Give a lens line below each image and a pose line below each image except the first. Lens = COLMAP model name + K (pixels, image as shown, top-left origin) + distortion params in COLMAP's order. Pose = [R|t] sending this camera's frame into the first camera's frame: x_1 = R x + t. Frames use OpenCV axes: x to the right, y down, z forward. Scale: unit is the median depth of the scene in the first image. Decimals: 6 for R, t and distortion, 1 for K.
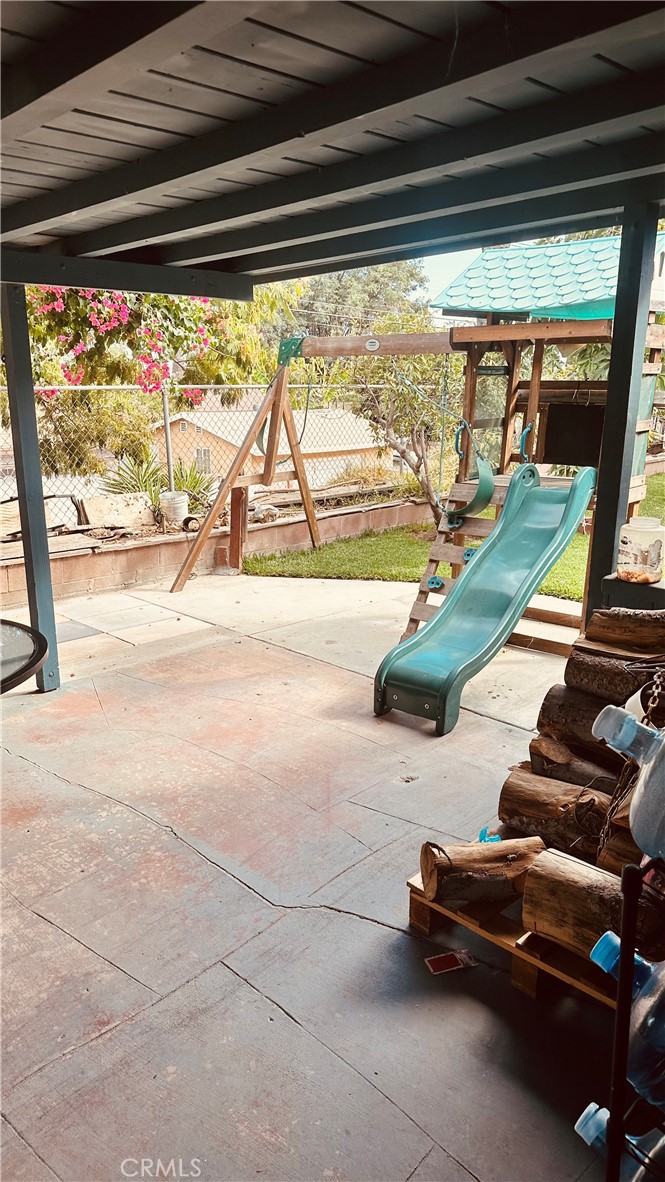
lens RADIAL K [[825.5, 0, 333.1], [0, 825.5, 596.4], [0, 0, 1]] dist [0.083352, -0.098281]
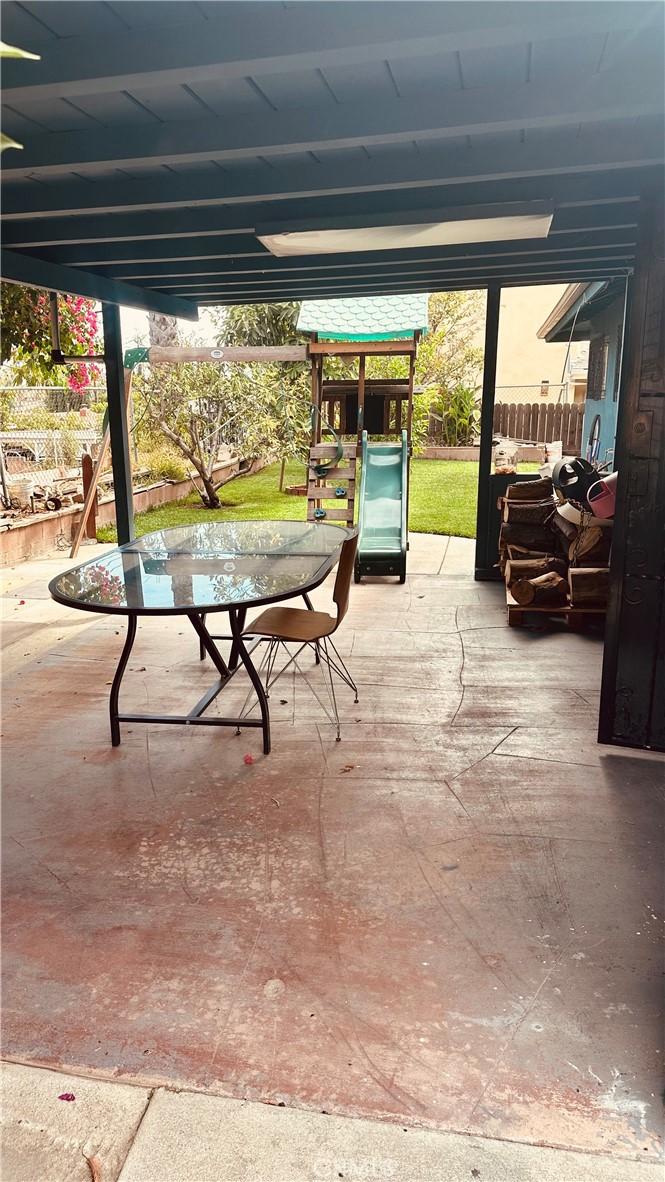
lens RADIAL K [[825.5, 0, 335.5], [0, 825.5, 590.3], [0, 0, 1]] dist [0.083352, -0.098281]
pose [[0.808872, -0.144315, 0.569999, -0.587142], [0.160208, 0.986827, 0.022503, 0.076109], [-0.565738, 0.073116, 0.821337, -0.192519]]
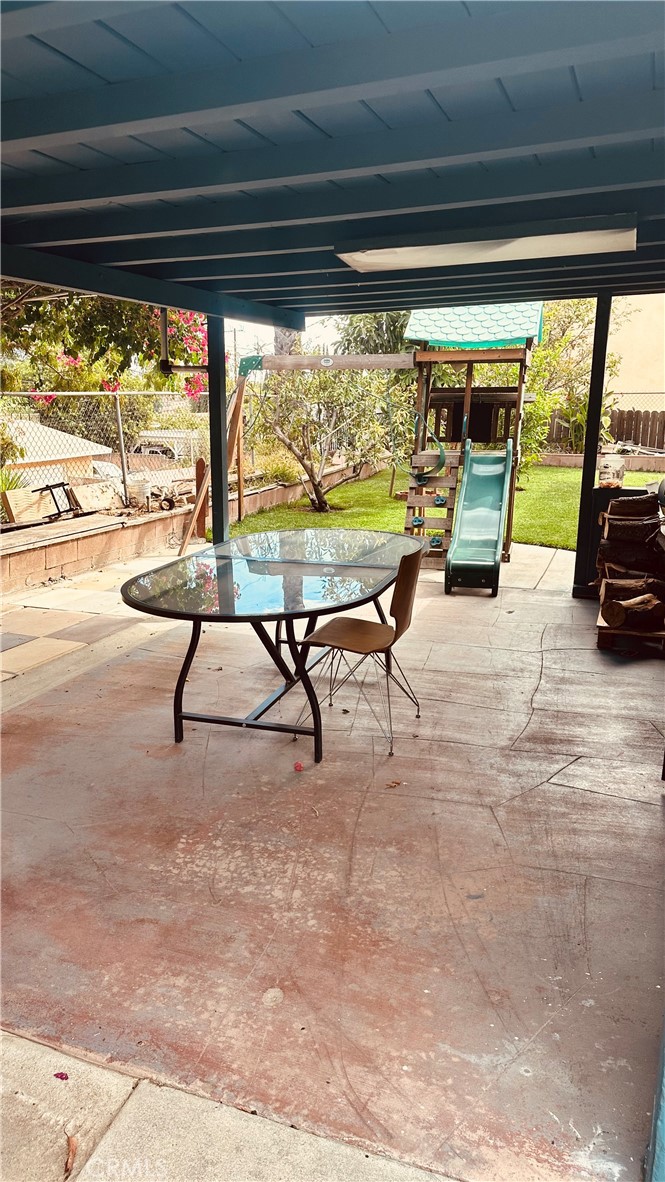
lens RADIAL K [[825.5, 0, 329.1], [0, 825.5, 586.3], [0, 0, 1]] dist [0.083352, -0.098281]
pose [[0.894335, -0.099083, 0.436288, -0.553037], [0.112761, 0.993607, -0.005494, 0.074247], [-0.432955, 0.054110, 0.899790, -0.218331]]
